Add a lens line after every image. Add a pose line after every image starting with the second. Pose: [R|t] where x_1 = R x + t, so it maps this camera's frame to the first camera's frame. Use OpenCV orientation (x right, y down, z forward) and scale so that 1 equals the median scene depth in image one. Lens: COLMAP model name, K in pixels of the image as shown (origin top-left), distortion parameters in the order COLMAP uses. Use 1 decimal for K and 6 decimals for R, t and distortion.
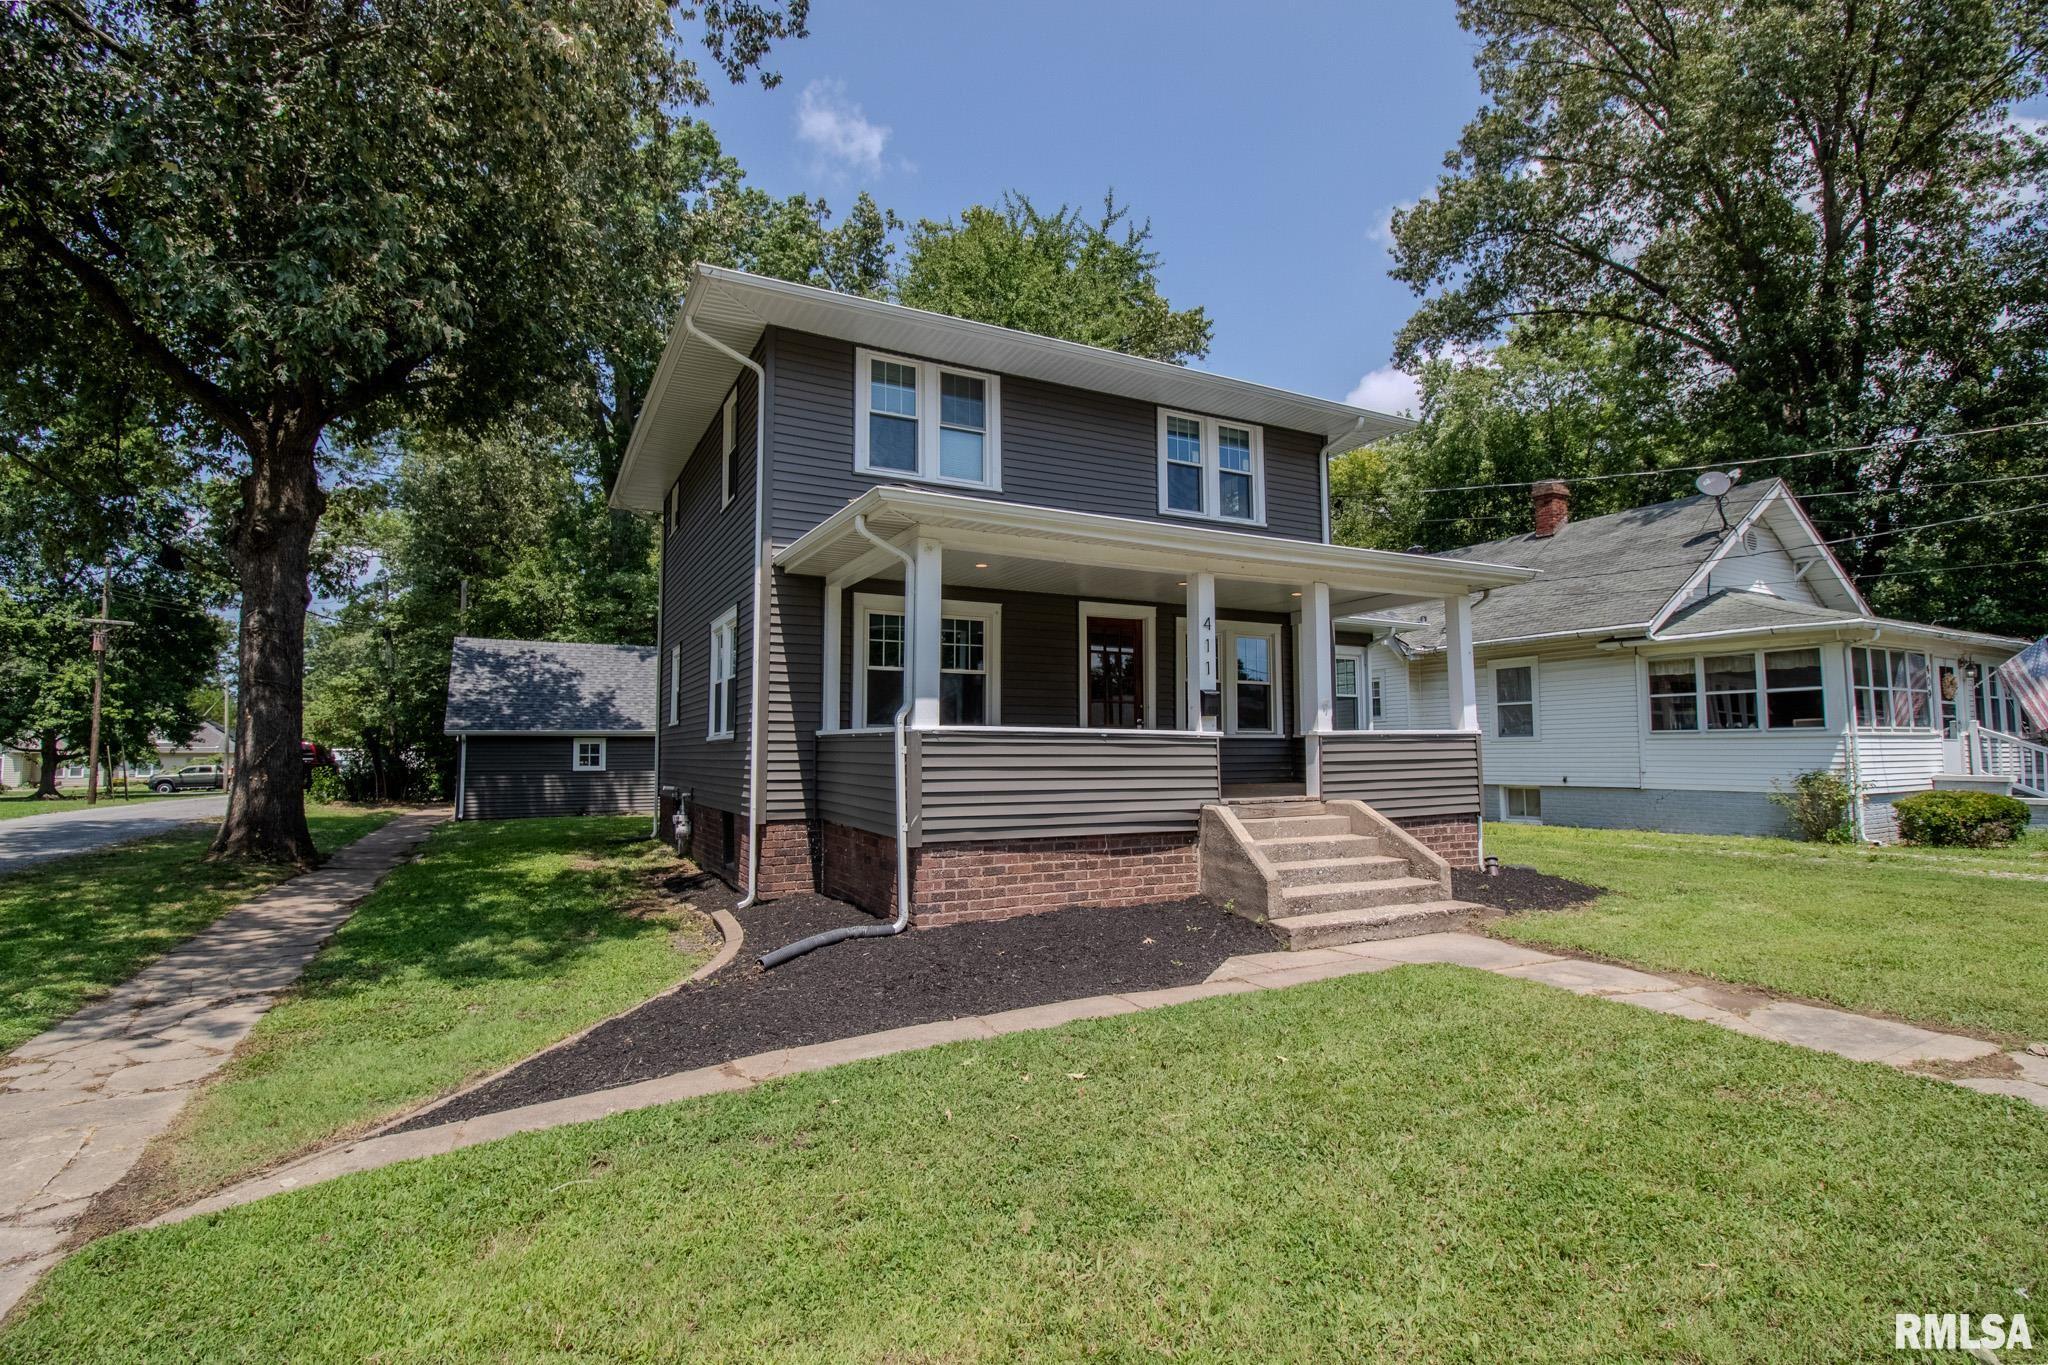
lens RADIAL K [[980.9, 0, 1031.5], [0, 980.9, 674.8], [0, 0, 1]] dist [-0.000780, -0.021038]
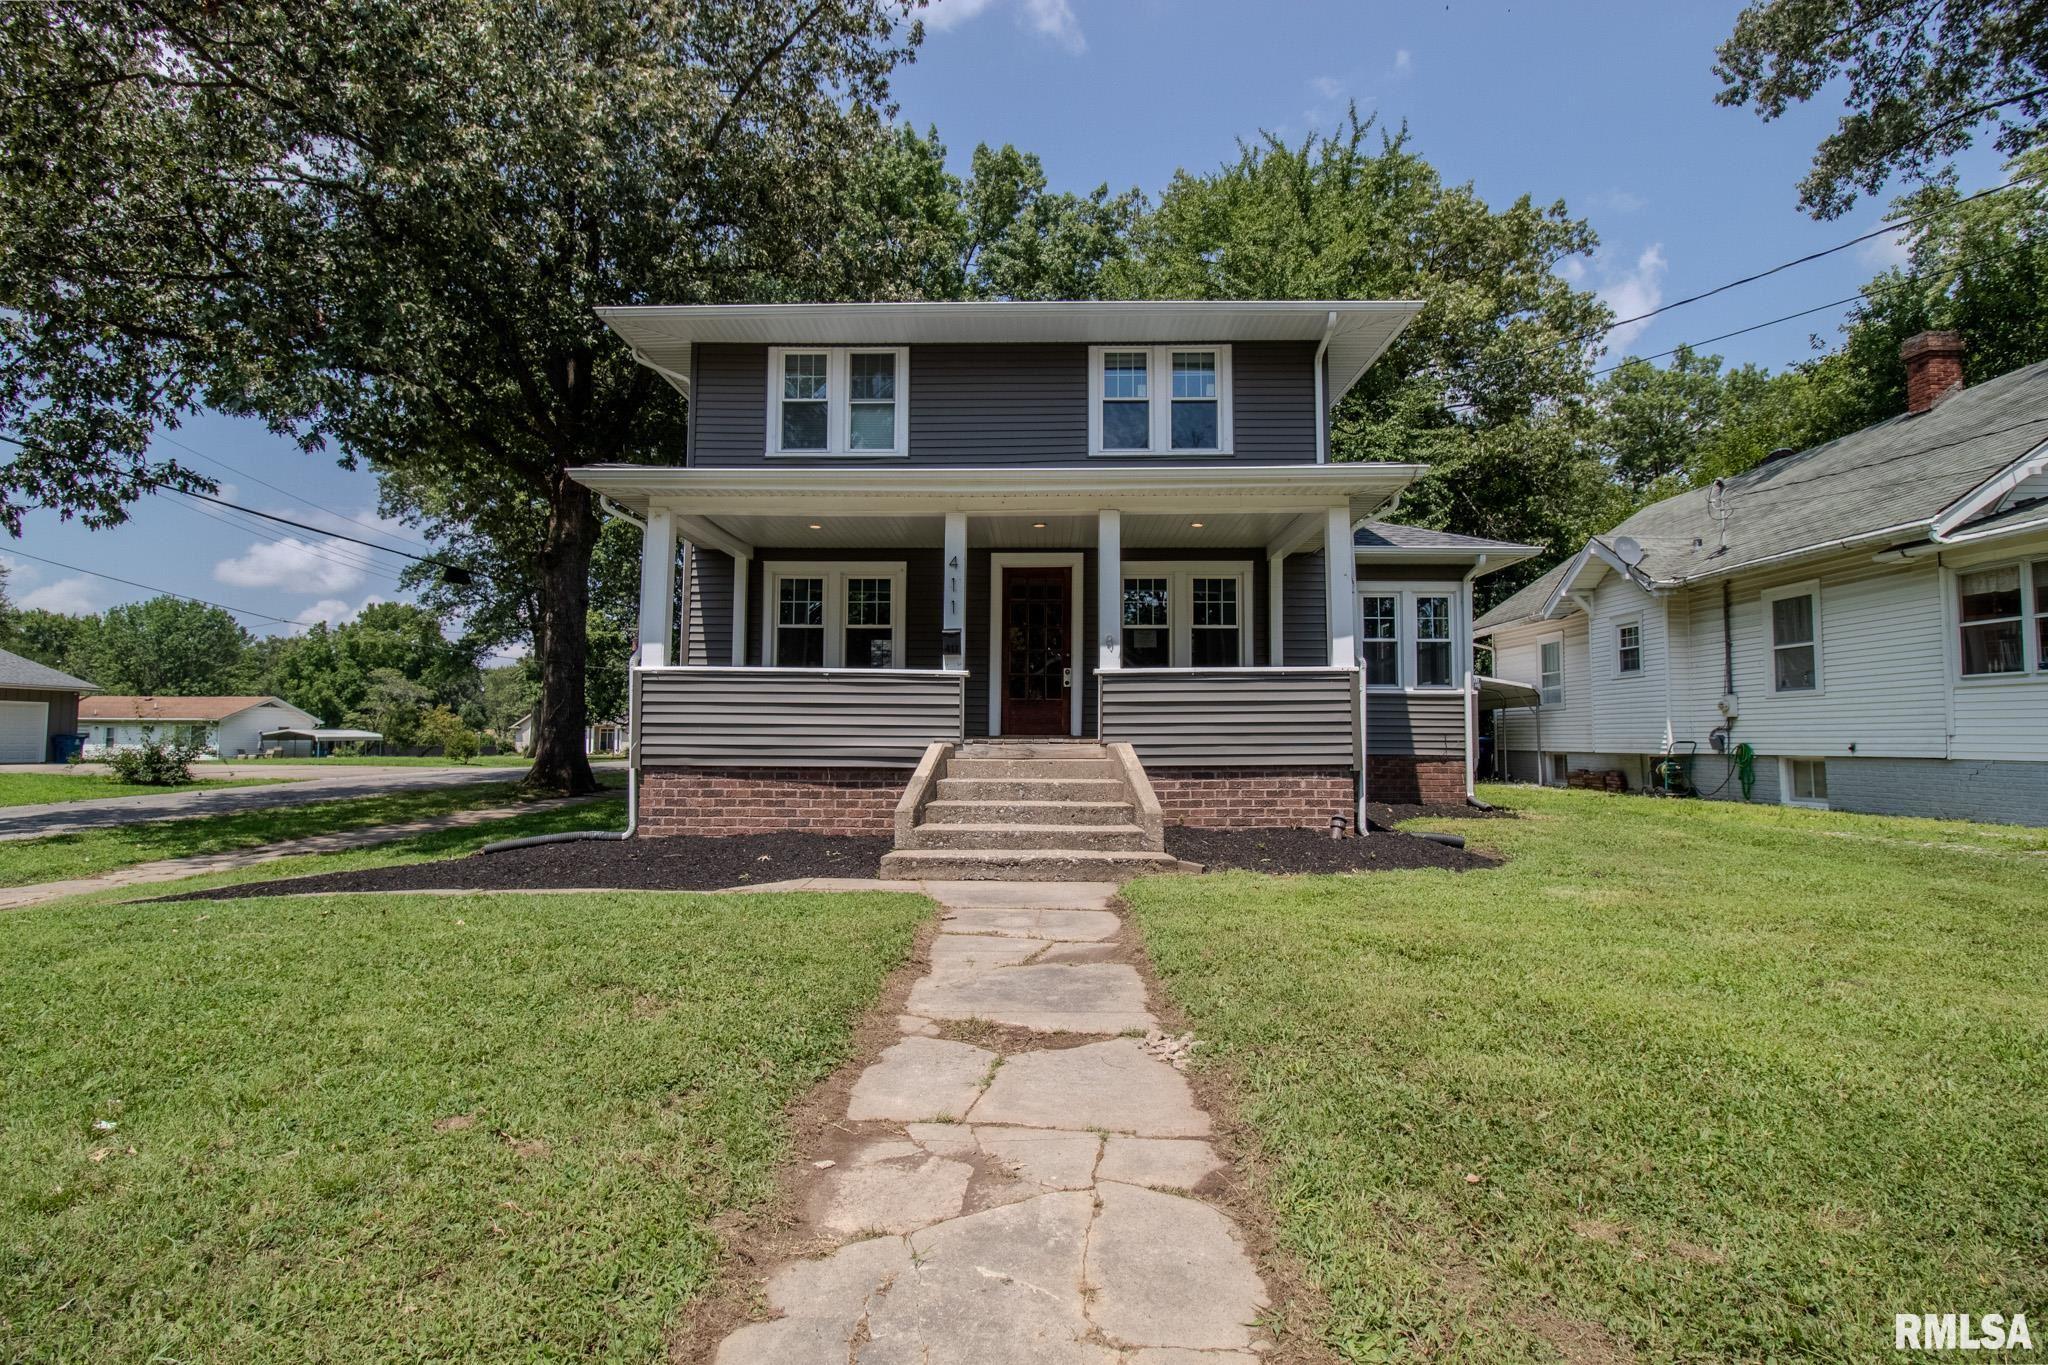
lens RADIAL K [[980.9, 0, 1031.5], [0, 980.9, 674.8], [0, 0, 1]] dist [-0.000780, -0.021038]
pose [[0.872247, -0.024872, -0.488433, 0.598596], [0.032610, 0.999441, 0.007341, 0.046548], [0.487977, -0.022330, 0.872571, 0.133896]]
